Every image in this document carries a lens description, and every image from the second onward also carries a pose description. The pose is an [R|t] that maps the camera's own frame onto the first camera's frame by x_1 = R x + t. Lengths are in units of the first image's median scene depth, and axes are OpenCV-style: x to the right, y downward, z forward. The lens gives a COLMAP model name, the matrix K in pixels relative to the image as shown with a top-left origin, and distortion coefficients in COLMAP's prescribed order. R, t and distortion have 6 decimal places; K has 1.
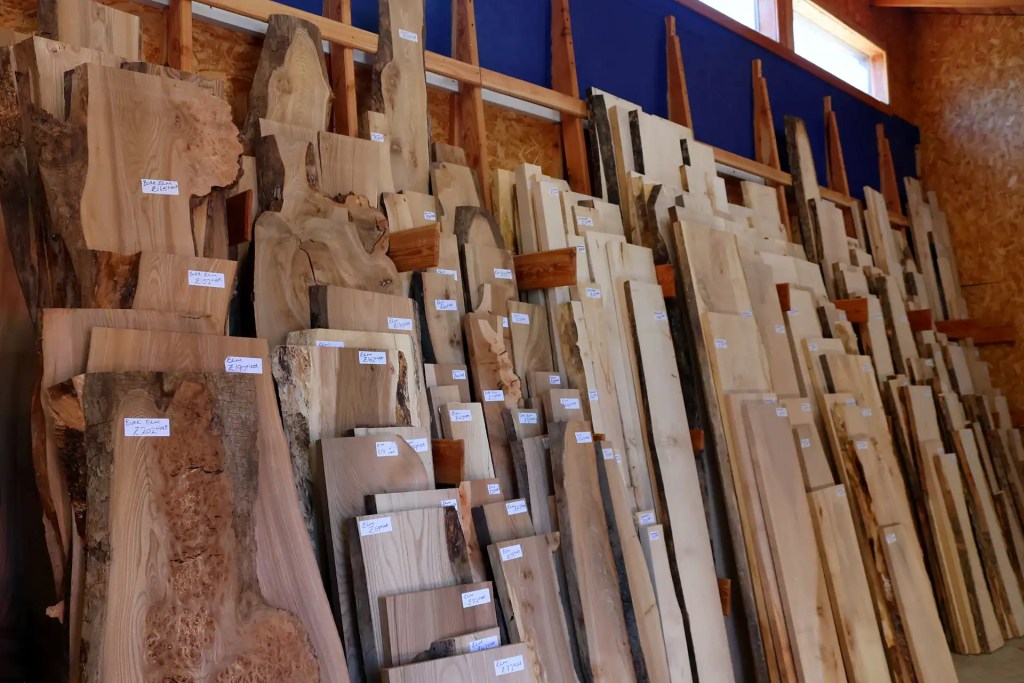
lens RADIAL K [[862.8, 0, 501.1], [0, 862.8, 341.0], [0, 0, 1]] dist [-0.154337, 0.135234]
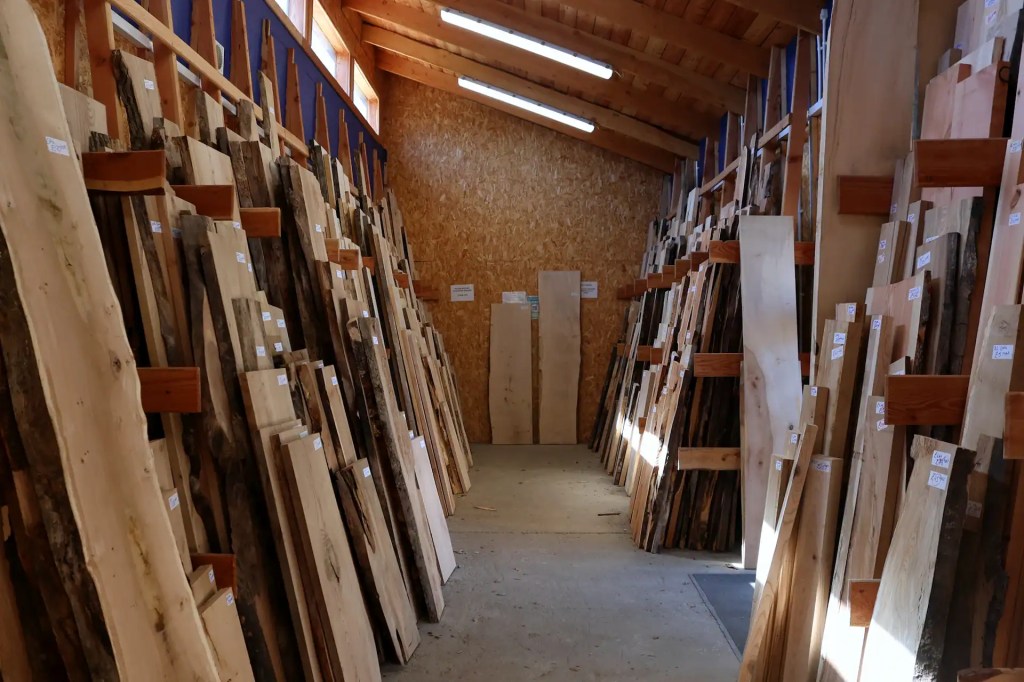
lens RADIAL K [[862.8, 0, 501.1], [0, 862.8, 340.5], [0, 0, 1]] dist [-0.154337, 0.135234]
pose [[0.698846, 0.004698, 0.715256, -0.461548], [-0.059871, 0.996853, 0.051950, -0.013602], [-0.712762, -0.079128, 0.696929, -0.235129]]
